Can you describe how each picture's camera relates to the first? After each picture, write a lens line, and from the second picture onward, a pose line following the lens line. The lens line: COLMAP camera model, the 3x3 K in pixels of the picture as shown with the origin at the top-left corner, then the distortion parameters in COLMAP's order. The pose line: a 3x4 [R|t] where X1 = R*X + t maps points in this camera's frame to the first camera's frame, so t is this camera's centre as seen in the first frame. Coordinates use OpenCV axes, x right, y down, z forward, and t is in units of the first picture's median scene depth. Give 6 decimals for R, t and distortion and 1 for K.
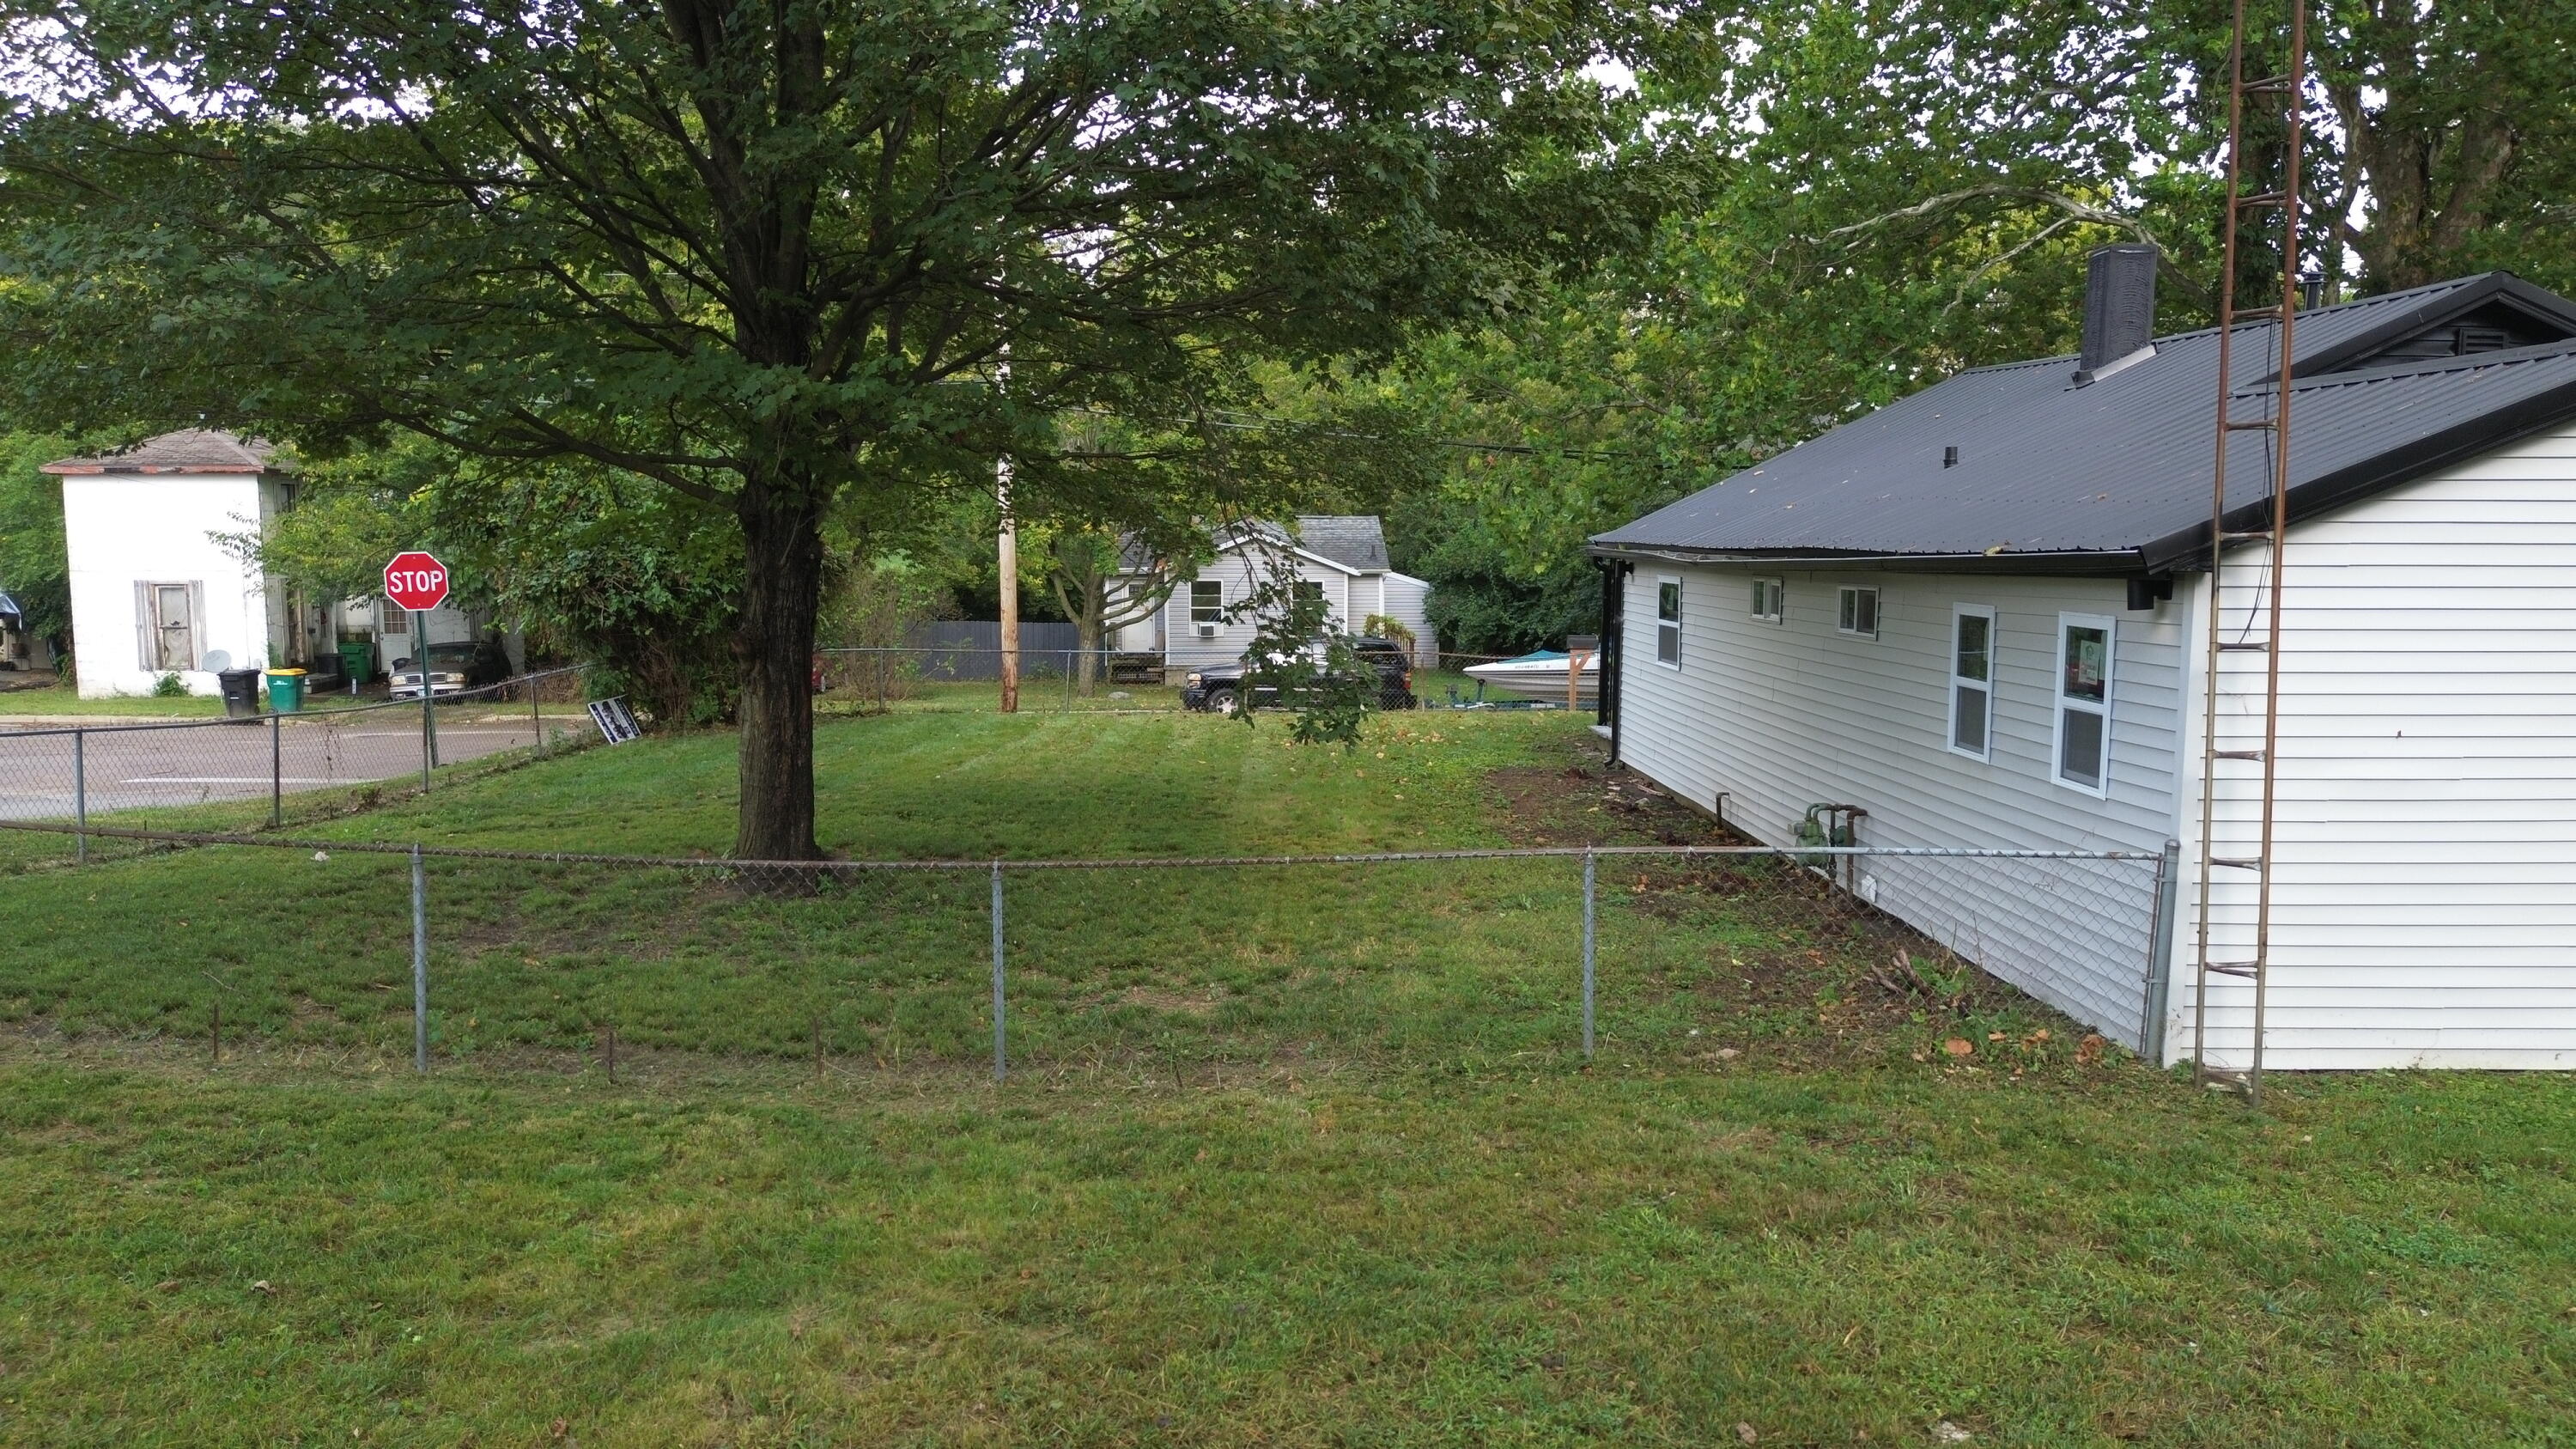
lens RADIAL K [[1825.1, 0, 1289.2], [0, 1825.1, 726.1], [0, 0, 1]] dist [0.076159, -0.068604]
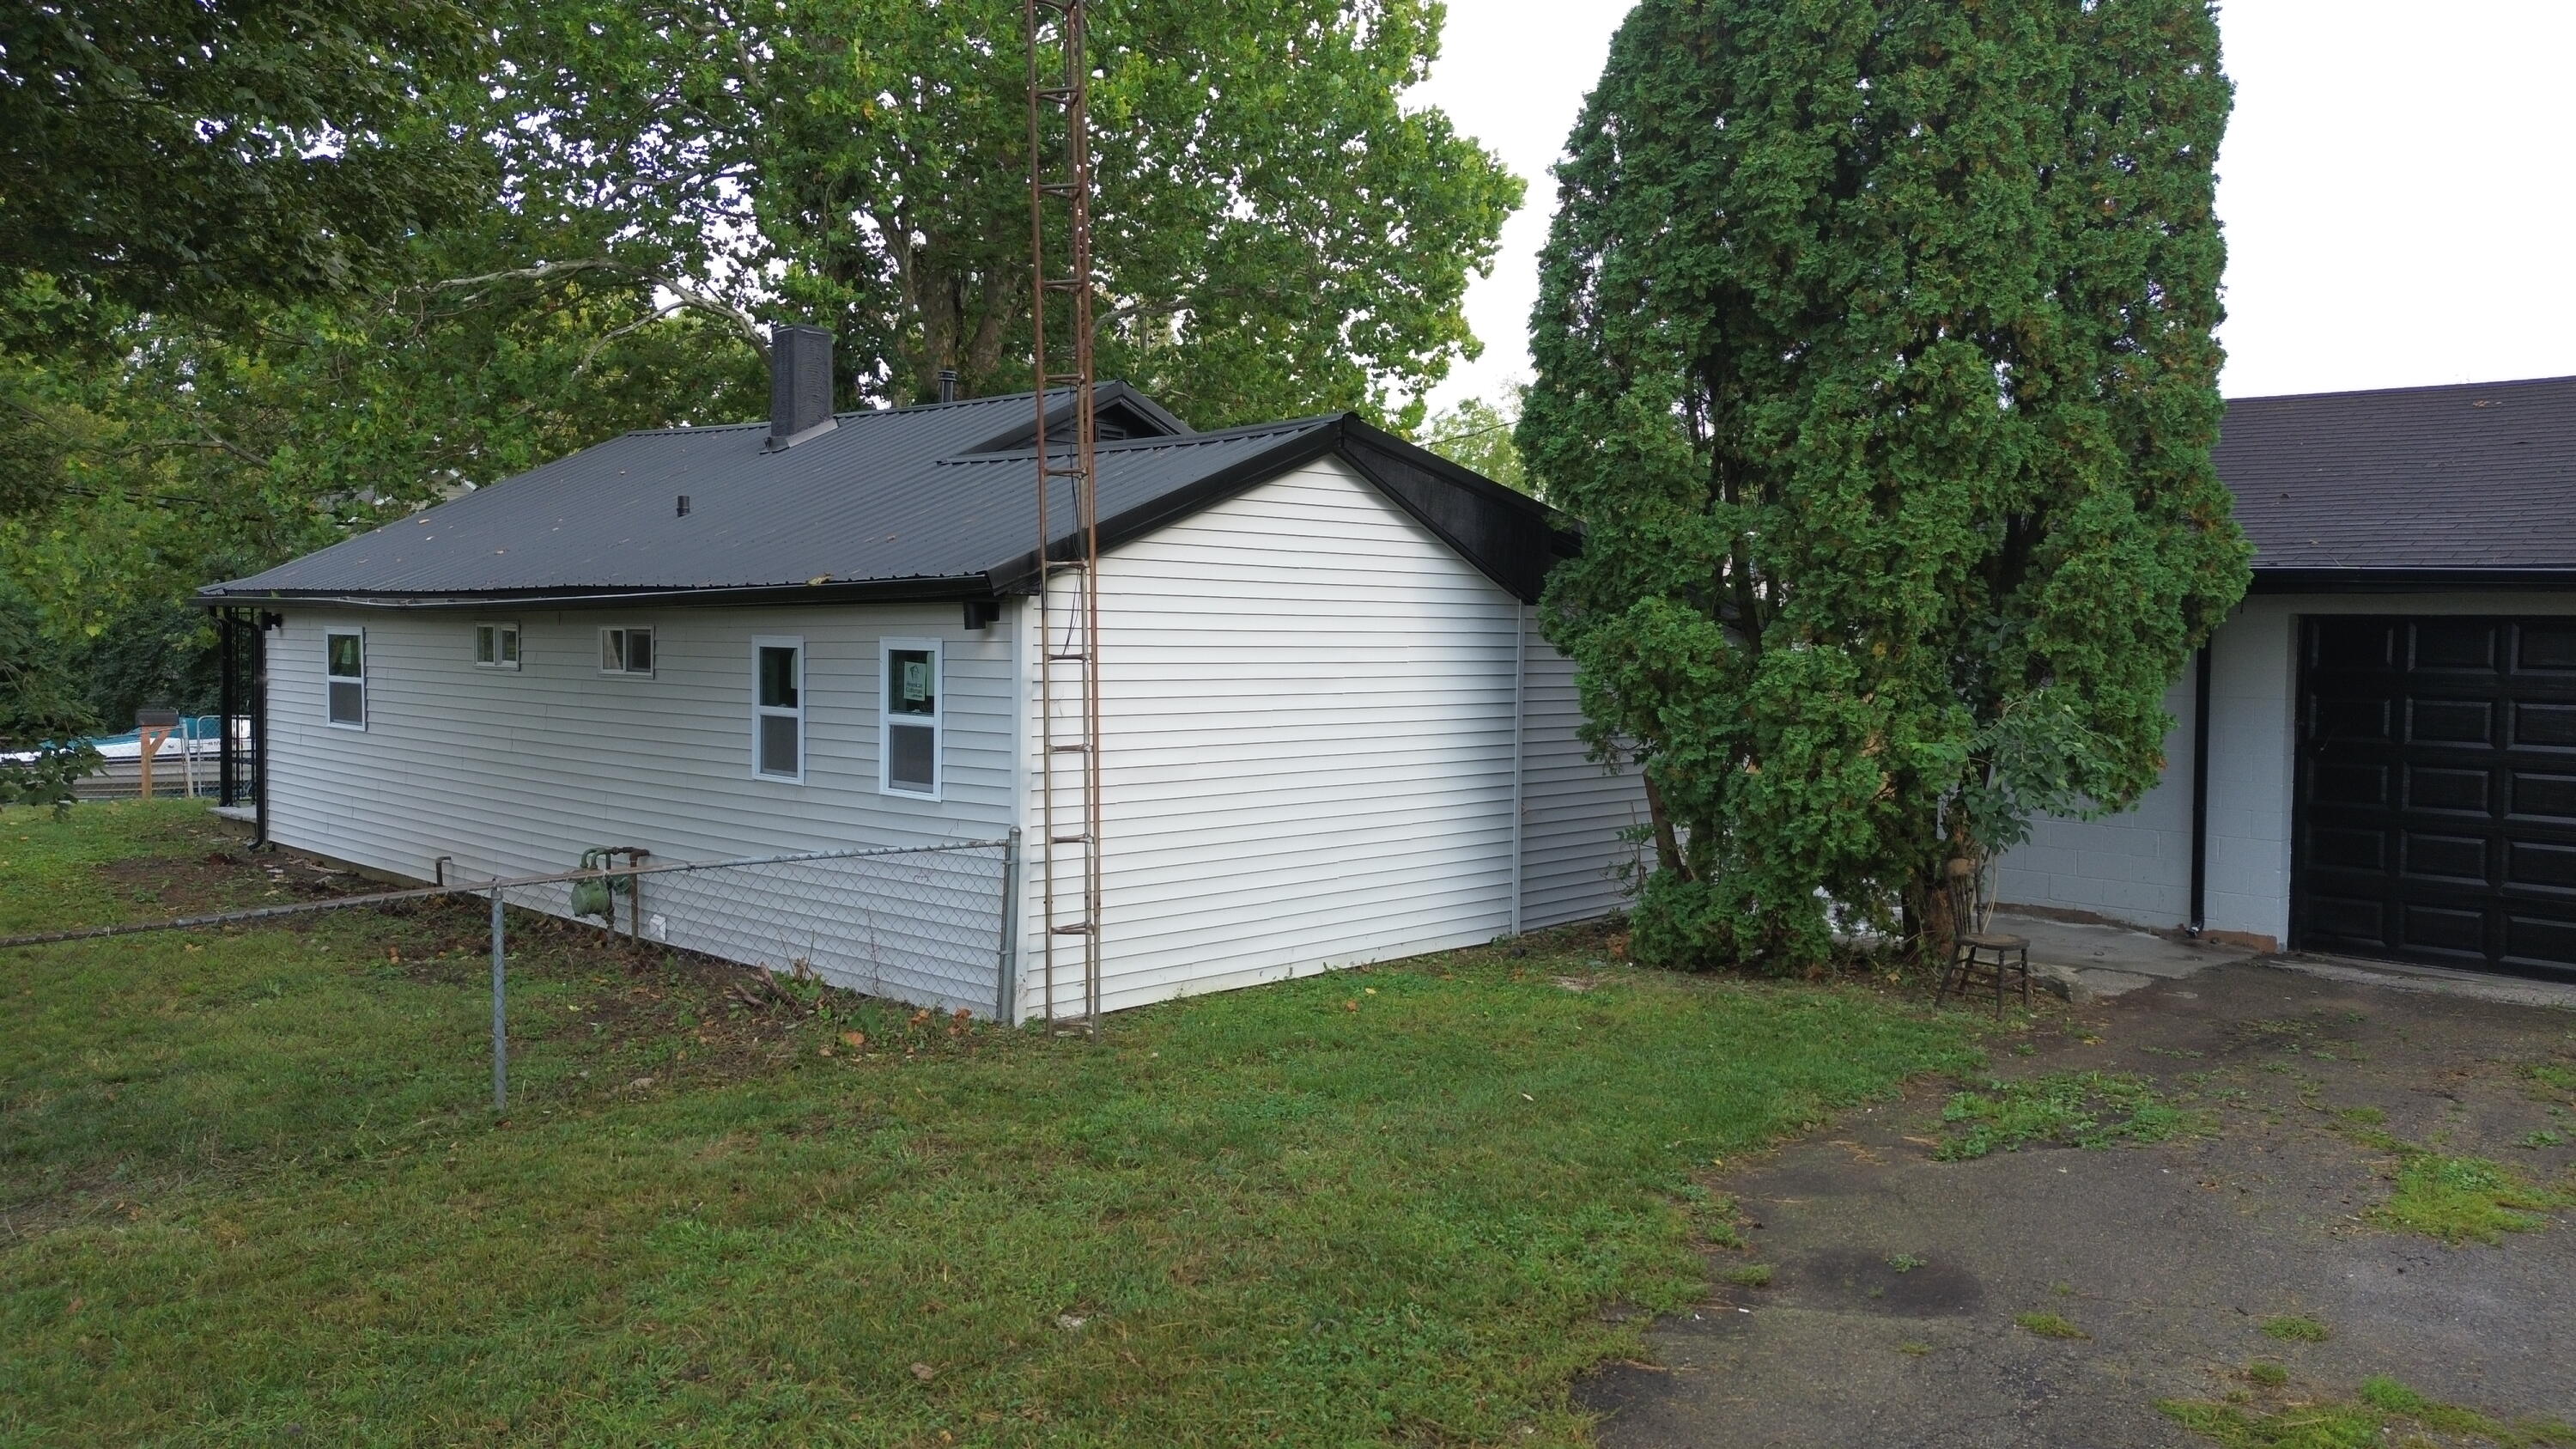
lens RADIAL K [[1825.1, 0, 1288.4], [0, 1825.1, 728.6], [0, 0, 1]] dist [0.076159, -0.068604]
pose [[0.724539, -0.031284, 0.688523, -0.180347], [0.062875, 0.997804, -0.020828, 0.034354], [-0.686360, 0.058382, 0.724915, 0.053176]]
